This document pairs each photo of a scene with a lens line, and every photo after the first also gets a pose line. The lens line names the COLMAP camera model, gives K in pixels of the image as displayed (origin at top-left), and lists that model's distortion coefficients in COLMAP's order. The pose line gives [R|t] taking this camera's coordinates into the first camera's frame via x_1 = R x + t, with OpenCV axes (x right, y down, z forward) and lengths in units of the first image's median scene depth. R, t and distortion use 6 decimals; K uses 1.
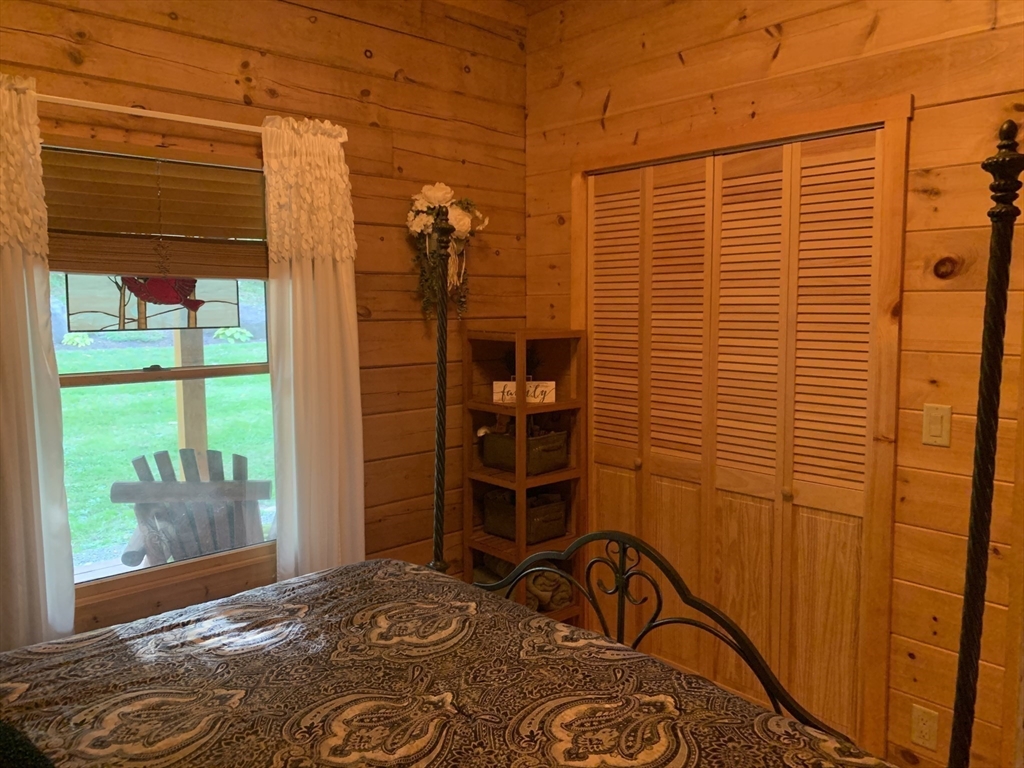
lens RADIAL K [[790.2, 0, 513.2], [0, 790.2, 380.3], [0, 0, 1]] dist [0.019981, -0.009192]
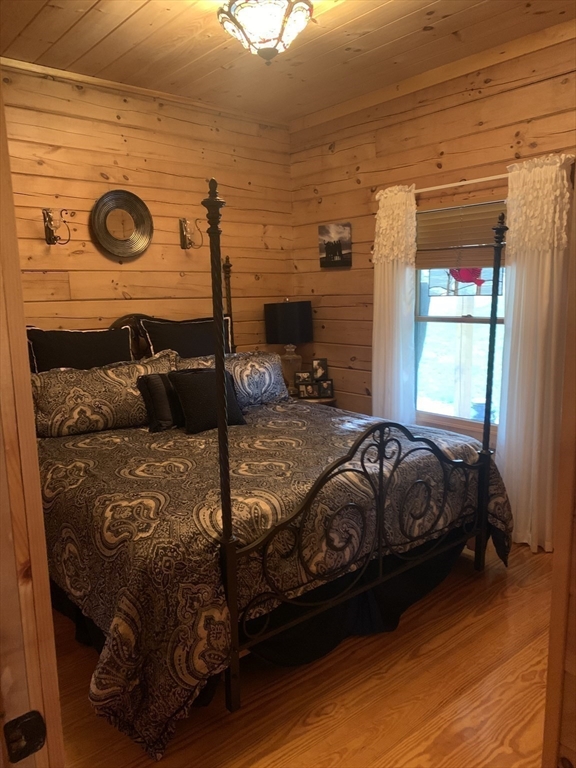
lens RADIAL K [[592.6, 0, 289.2], [0, 592.6, 387.2], [0, 0, 1]] dist [0.019981, -0.009192]
pose [[-0.048376, 0.155359, -0.986673, 1.061525], [-0.090356, 0.983099, 0.159227, -0.038138], [0.994734, 0.096854, -0.033520, 0.669250]]
